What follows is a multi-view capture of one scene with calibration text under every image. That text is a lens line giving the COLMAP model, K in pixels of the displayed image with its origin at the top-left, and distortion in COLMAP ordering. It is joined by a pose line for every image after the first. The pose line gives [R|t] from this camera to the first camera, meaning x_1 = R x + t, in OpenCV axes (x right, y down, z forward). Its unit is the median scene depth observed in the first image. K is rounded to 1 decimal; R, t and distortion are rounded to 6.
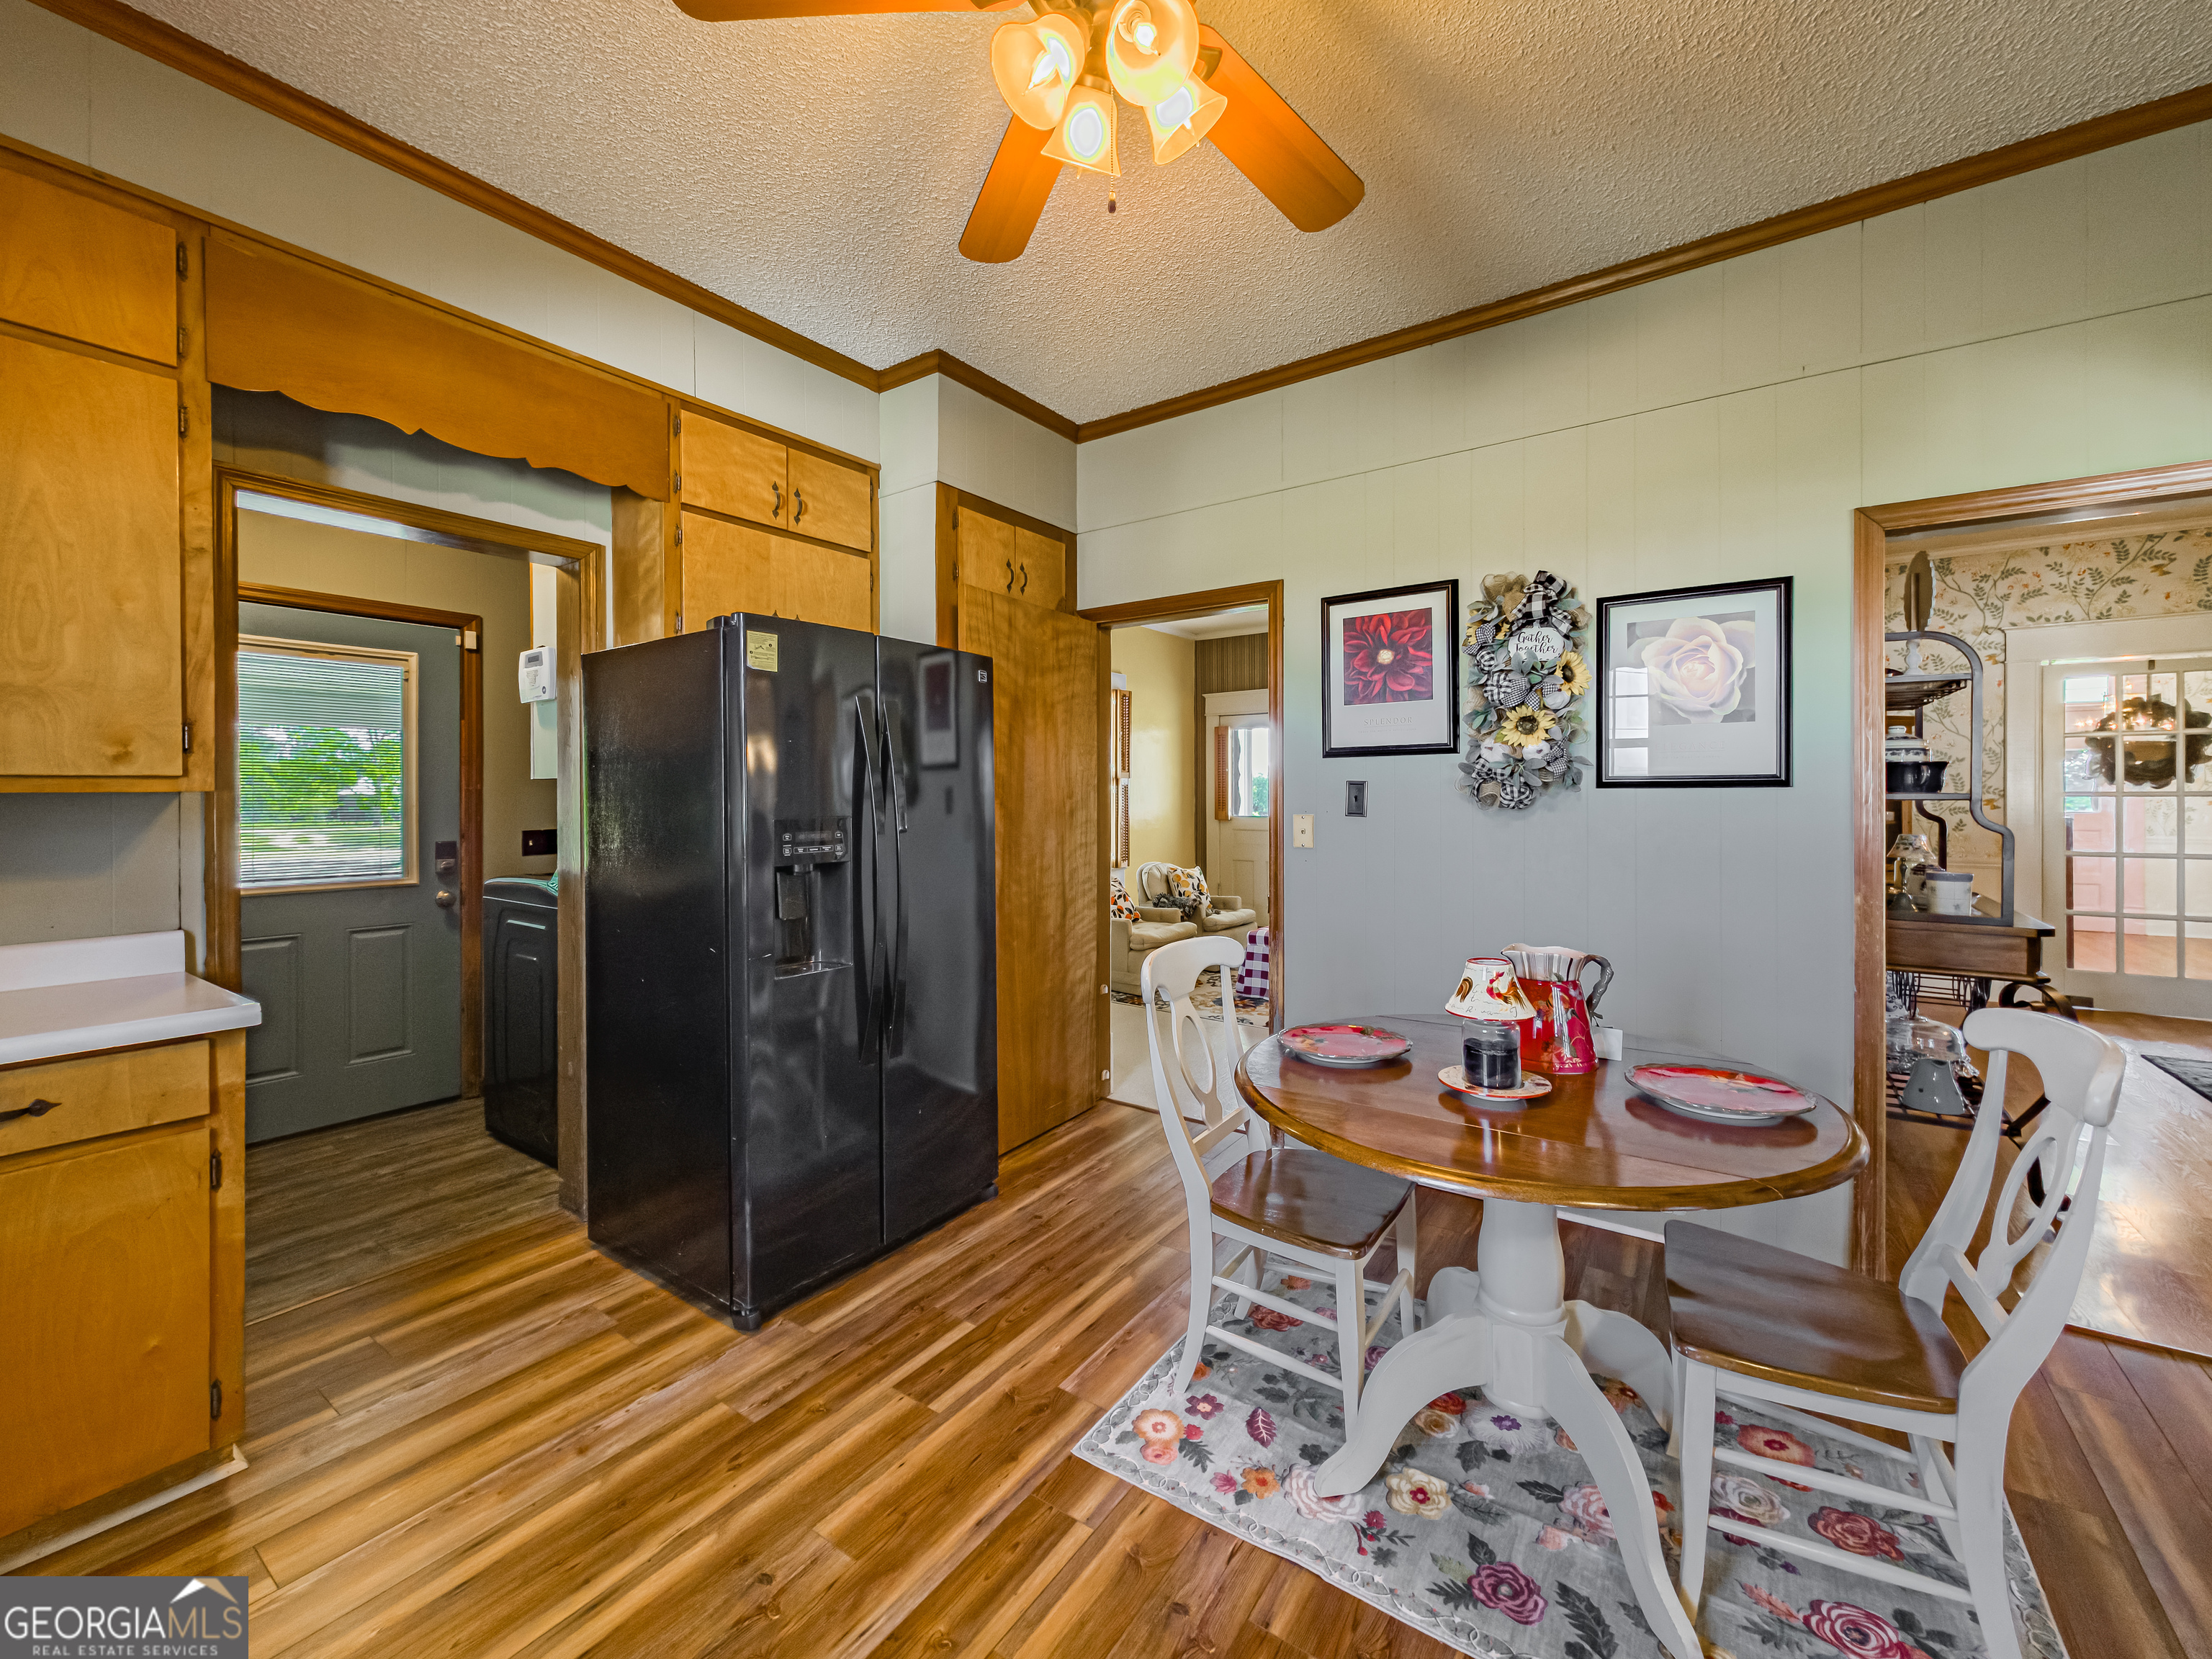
lens RADIAL K [[899.3, 0, 1108.3], [0, 899.3, 792.0], [0, 0, 1]] dist [0.005137, -0.000634]
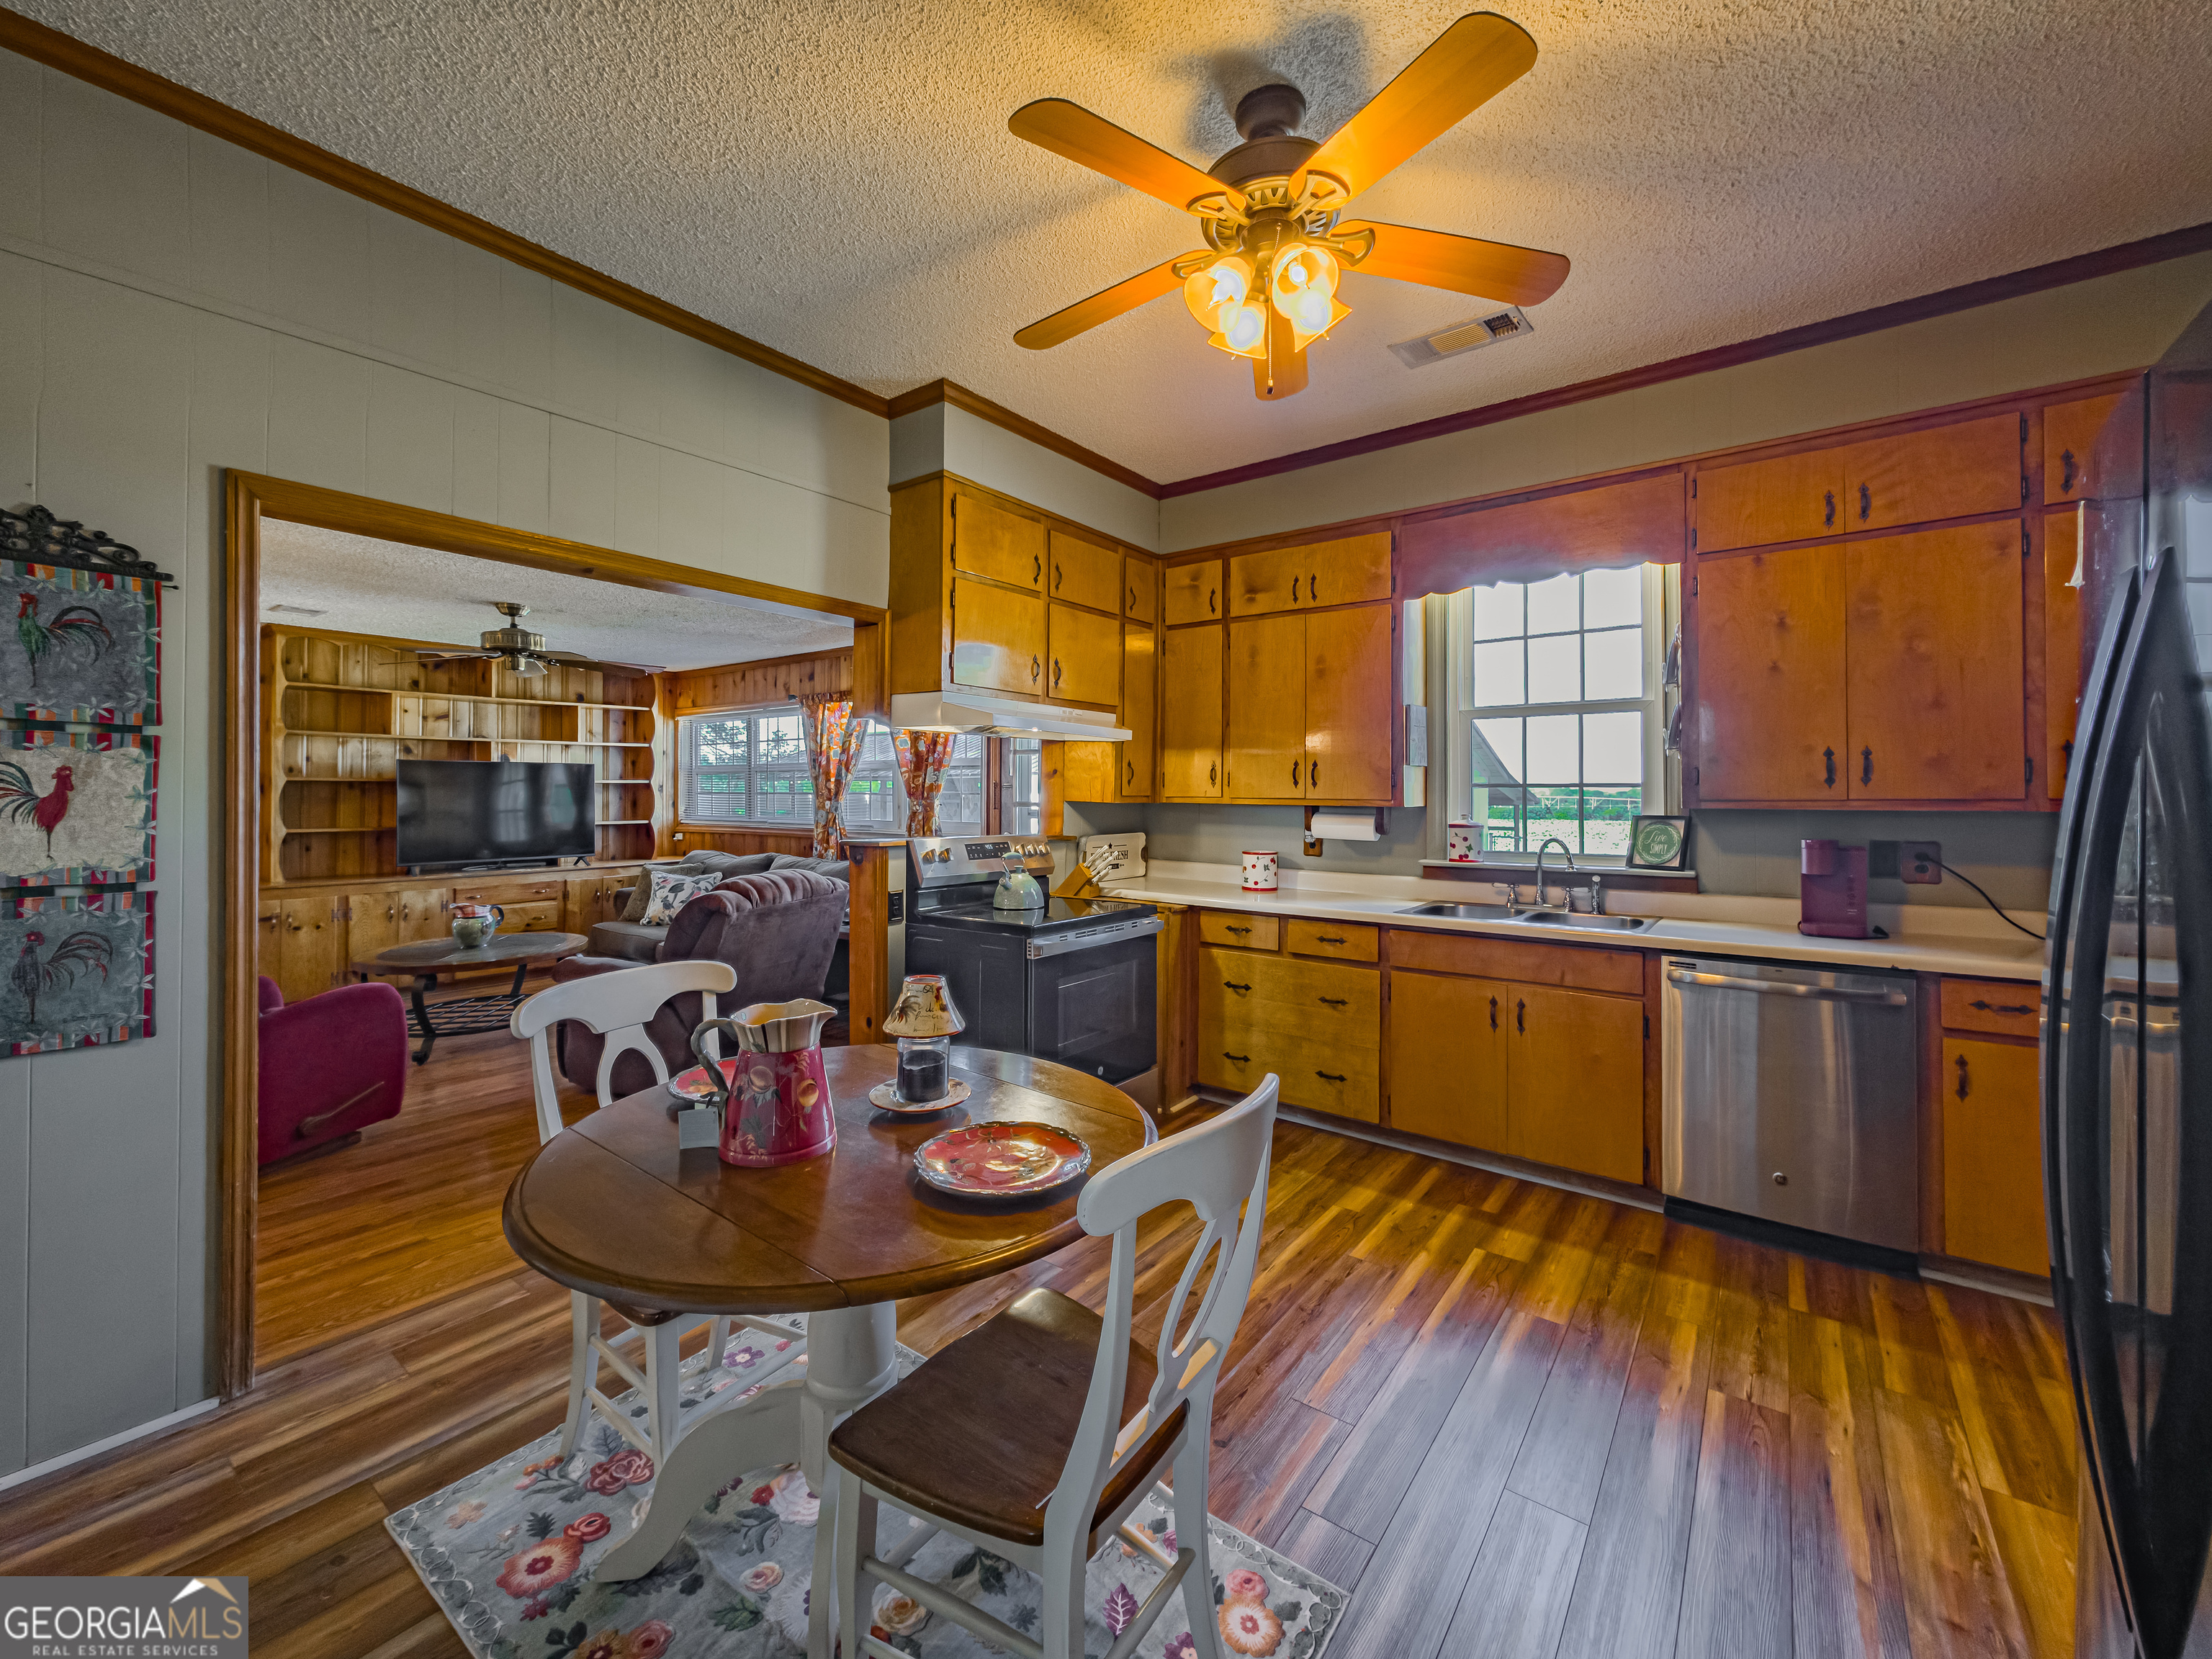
lens RADIAL K [[899.3, 0, 1110.6], [0, 899.3, 780.1], [0, 0, 1]] dist [0.005137, -0.000634]
pose [[-0.999332, 0.000275, 0.036548, 0.103033], [-0.000319, 0.999868, -0.016254, -0.015618], [-0.036548, -0.016254, -0.999200, 1.245294]]
